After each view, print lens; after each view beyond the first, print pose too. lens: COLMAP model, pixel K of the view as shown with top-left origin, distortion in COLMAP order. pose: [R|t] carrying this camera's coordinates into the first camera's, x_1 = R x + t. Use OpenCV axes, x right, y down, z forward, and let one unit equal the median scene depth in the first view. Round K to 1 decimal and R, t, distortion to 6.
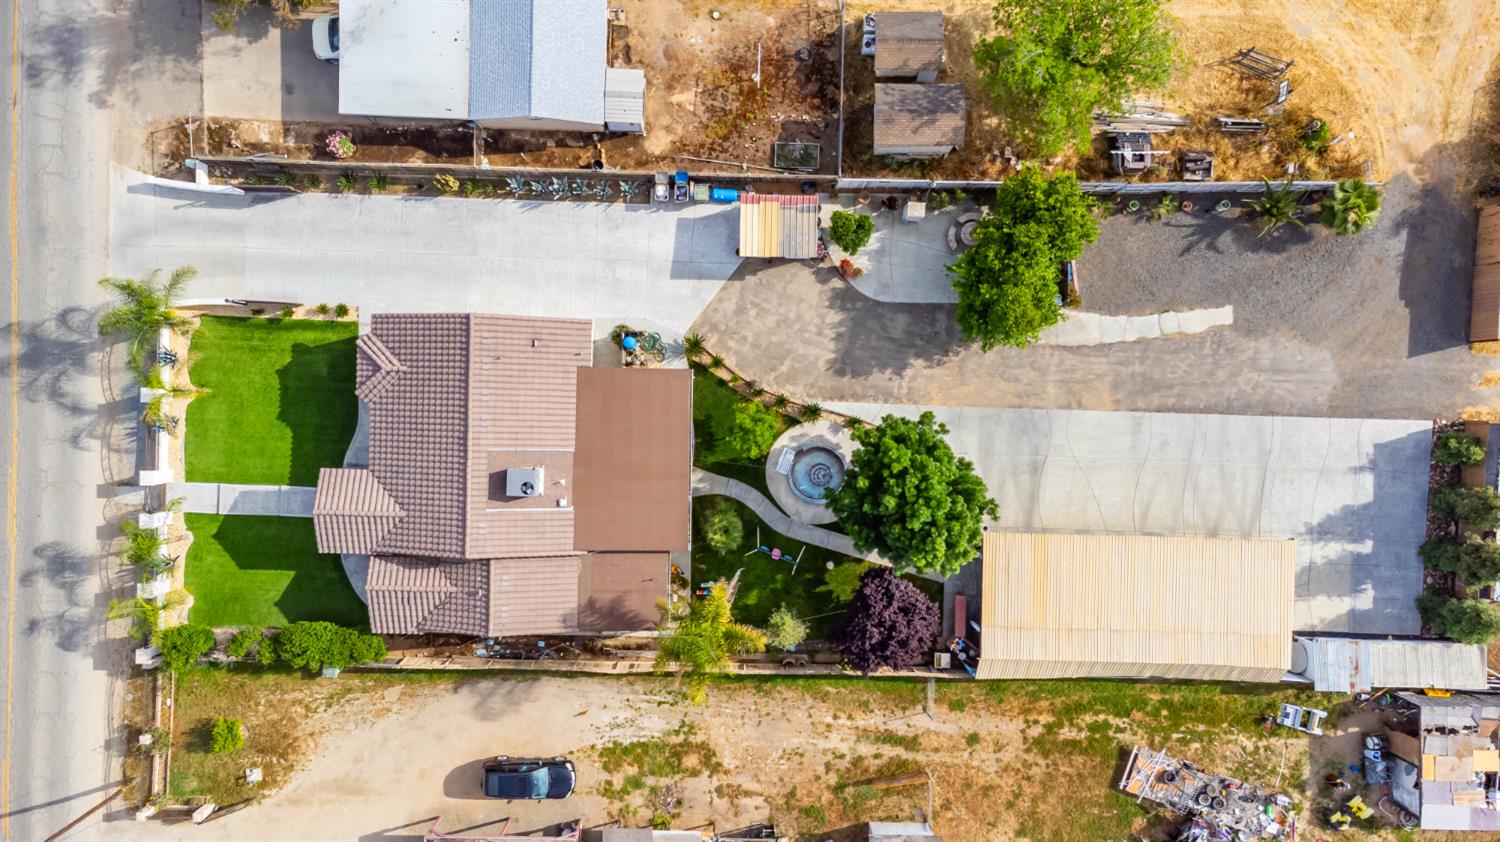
lens RADIAL K [[1113.6, 0, 750.0], [0, 1113.6, 421.0], [0, 0, 1]] dist [0.027750, 0.070232]
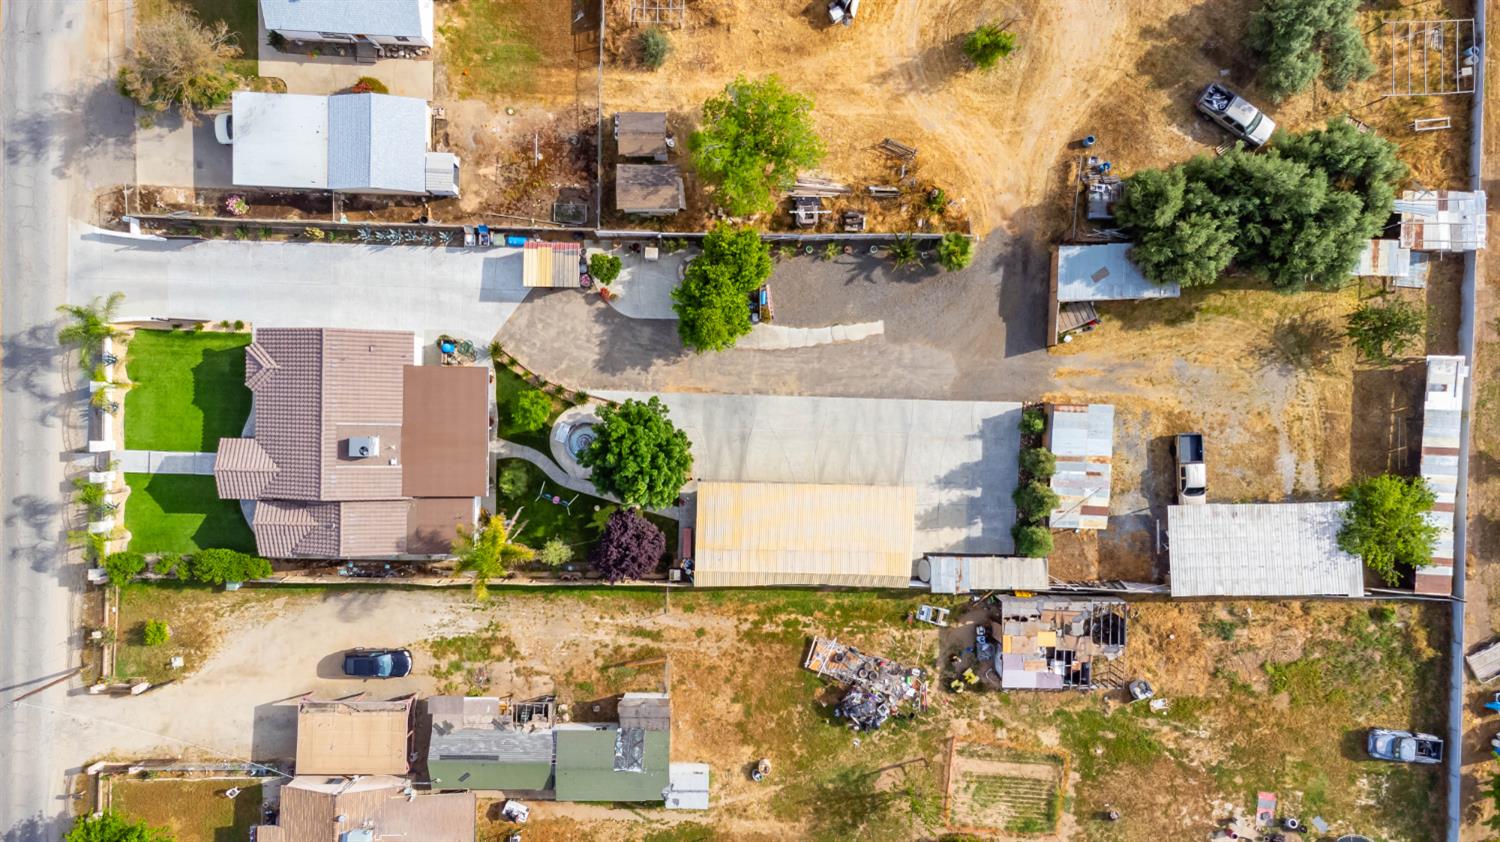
lens RADIAL K [[1113.6, 0, 750.0], [0, 1113.6, 421.0], [0, 0, 1]] dist [0.027750, 0.070232]
pose [[0.999973, -0.003442, 0.006418, 0.255156], [0.003422, 0.999989, 0.003120, 0.017379], [-0.006428, -0.003098, 0.999975, -0.387905]]
